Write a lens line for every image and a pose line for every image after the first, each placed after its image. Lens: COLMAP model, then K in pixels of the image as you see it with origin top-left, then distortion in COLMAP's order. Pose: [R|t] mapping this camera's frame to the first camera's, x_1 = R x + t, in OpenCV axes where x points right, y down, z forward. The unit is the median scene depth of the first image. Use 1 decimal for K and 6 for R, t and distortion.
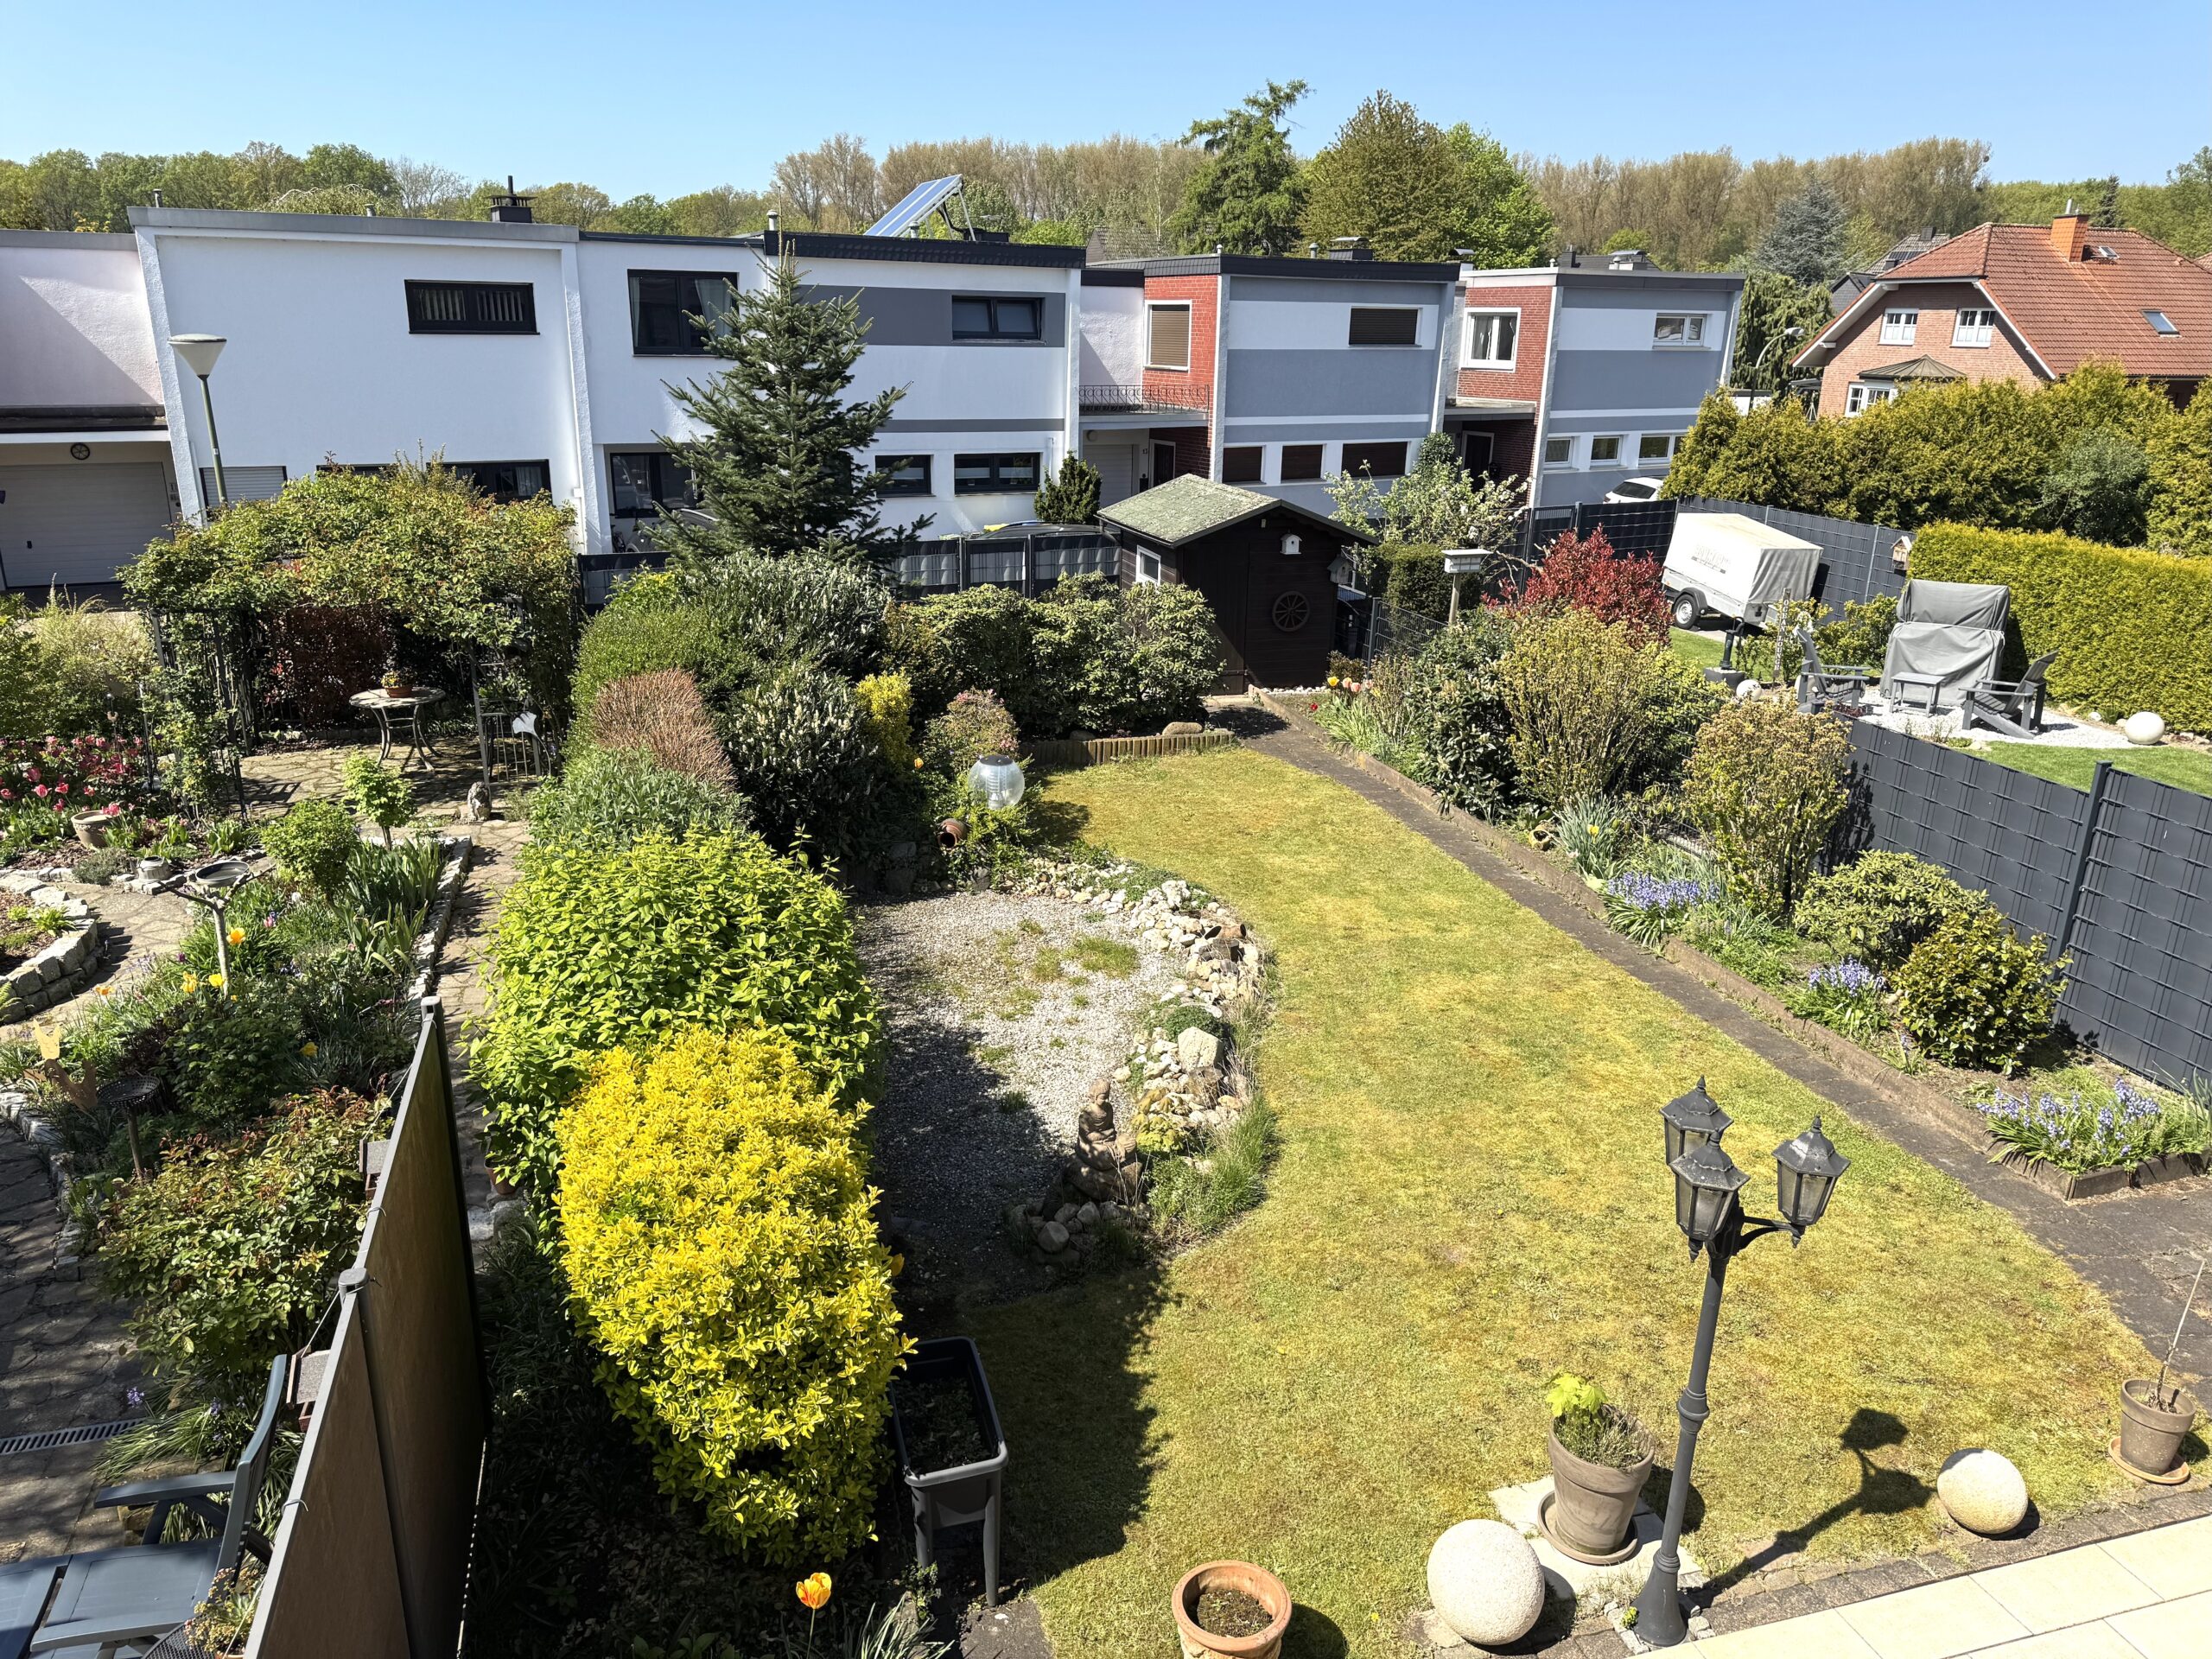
lens RADIAL K [[1535.1, 0, 1108.9], [0, 1535.1, 817.2], [0, 0, 1]] dist [0.081792, -0.079660]
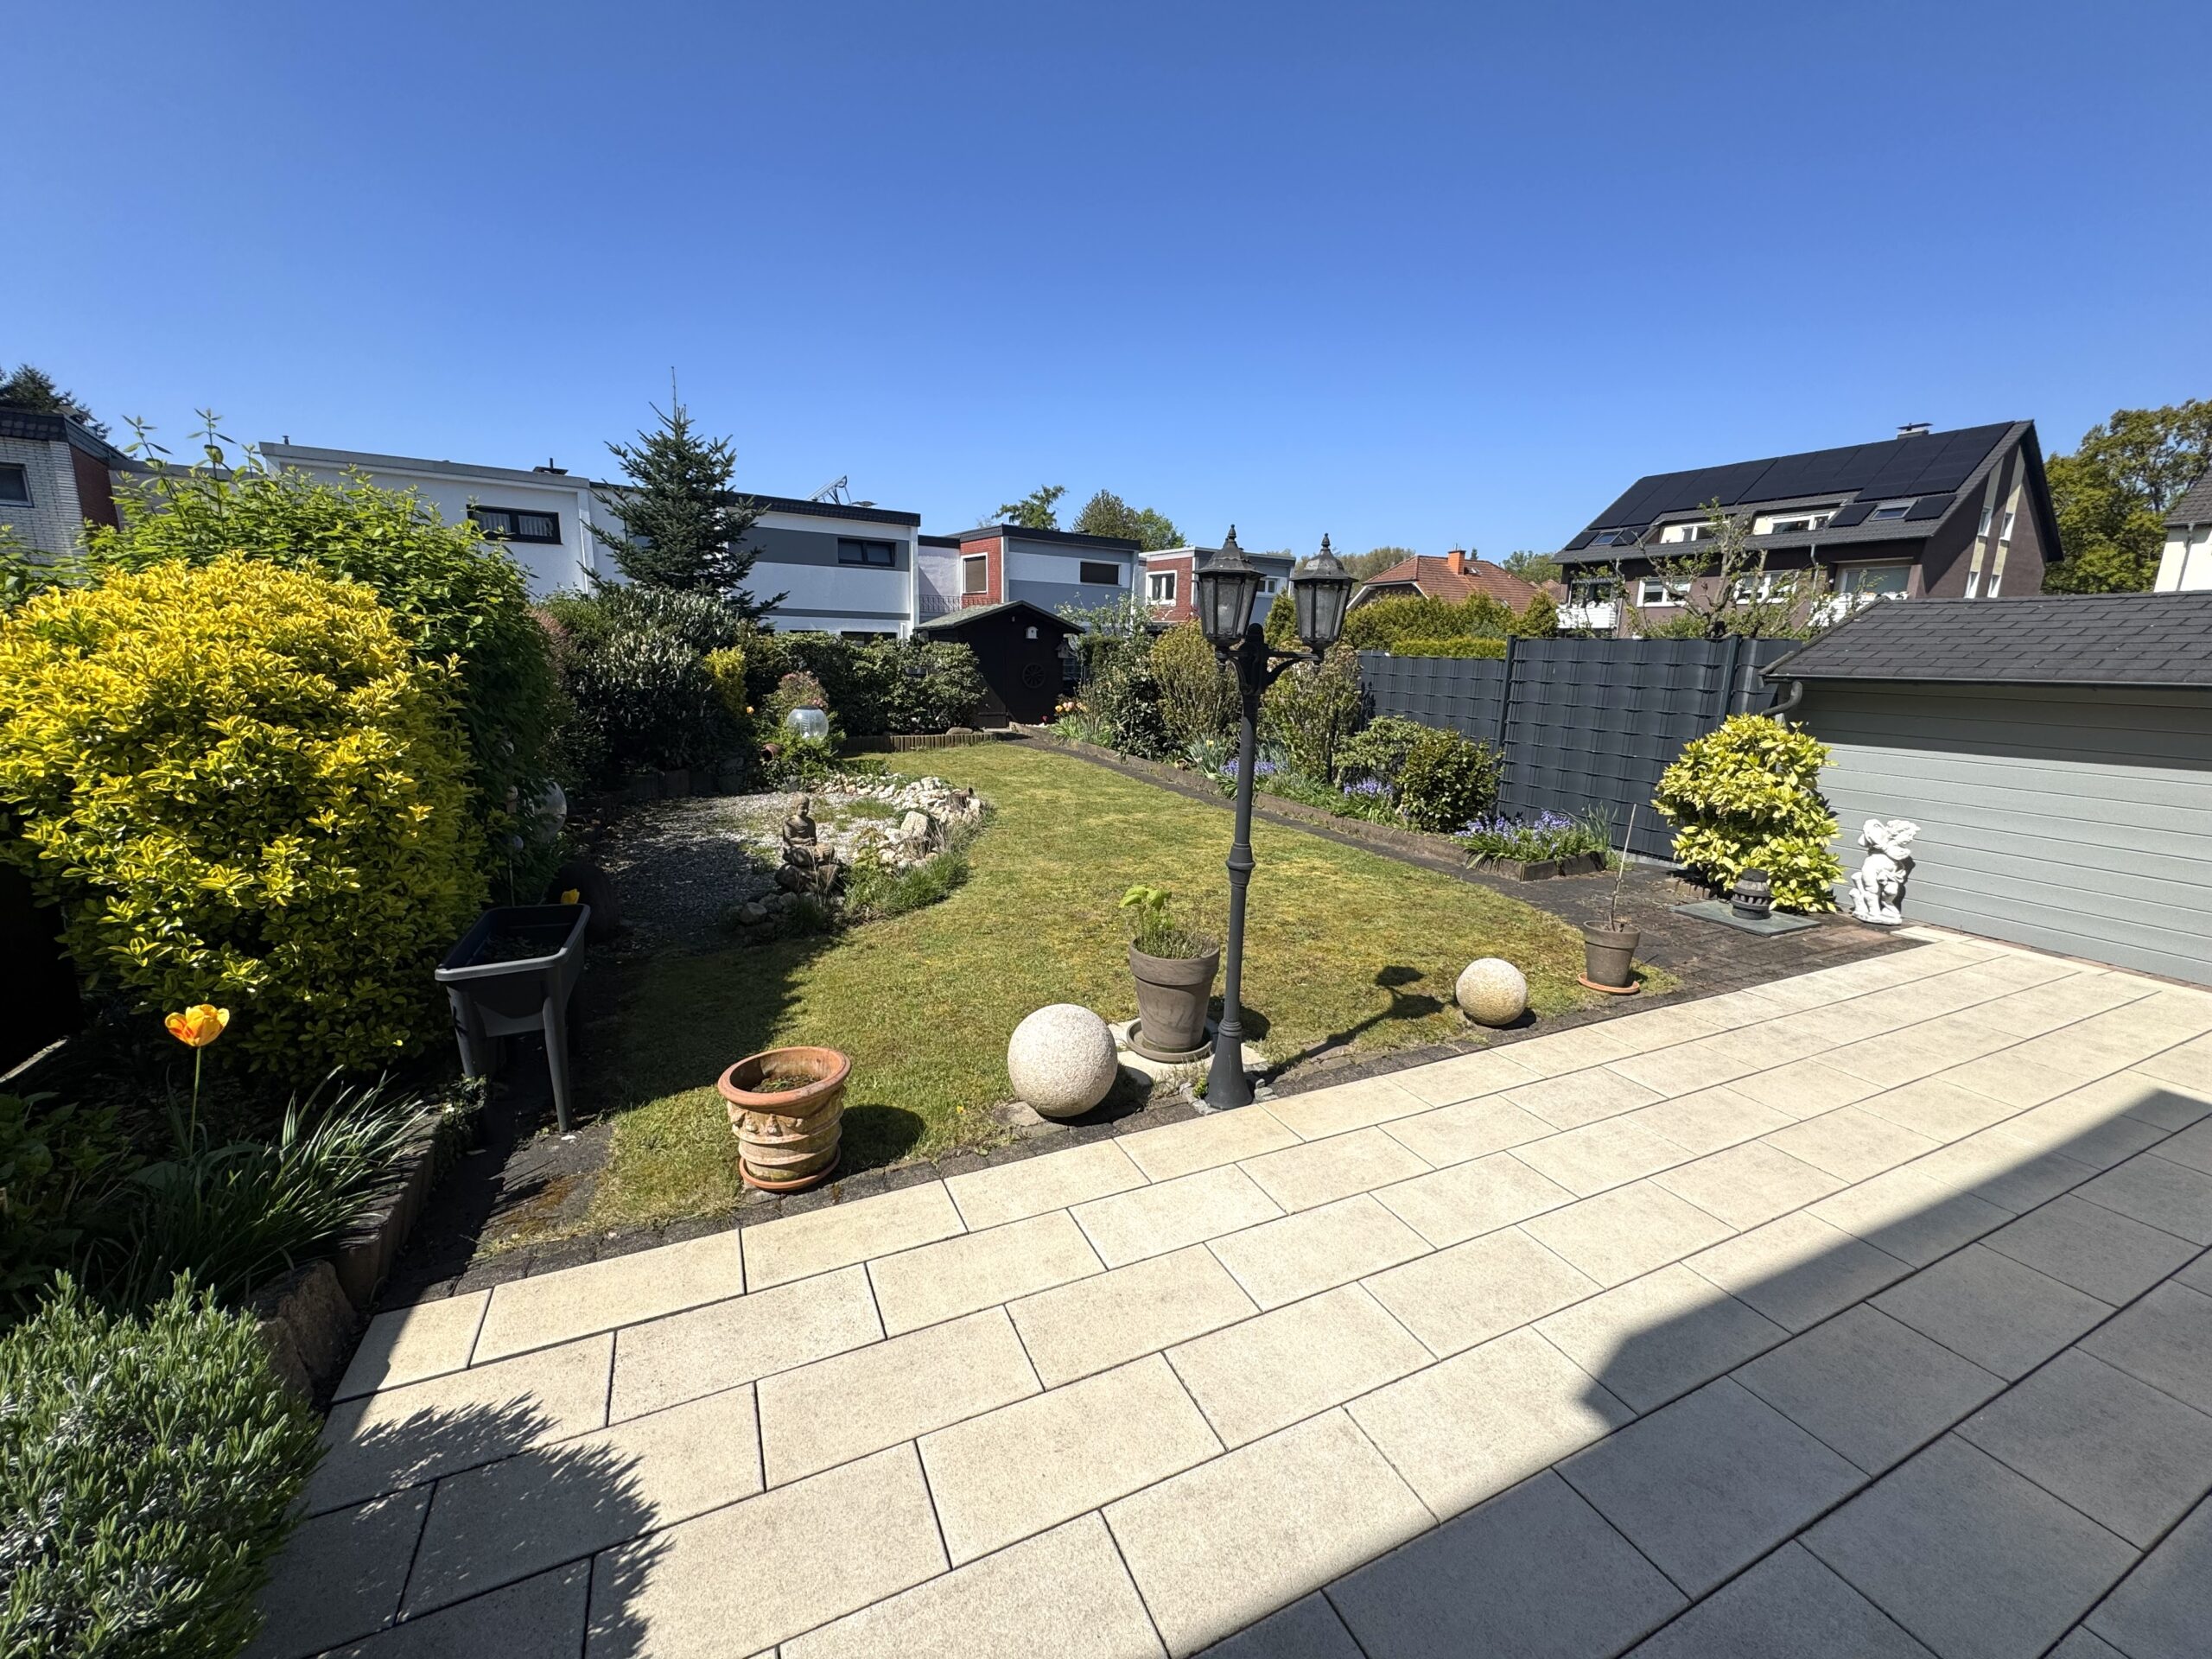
lens RADIAL K [[870.3, 0, 1103.1], [0, 870.3, 816.9], [0, 0, 1]] dist [0.008633, -0.000214]
pose [[0.989374, -0.026920, 0.142879, 0.083157], [0.043799, 0.992243, -0.116339, 0.175436], [-0.138639, 0.121361, 0.982879, 0.177893]]
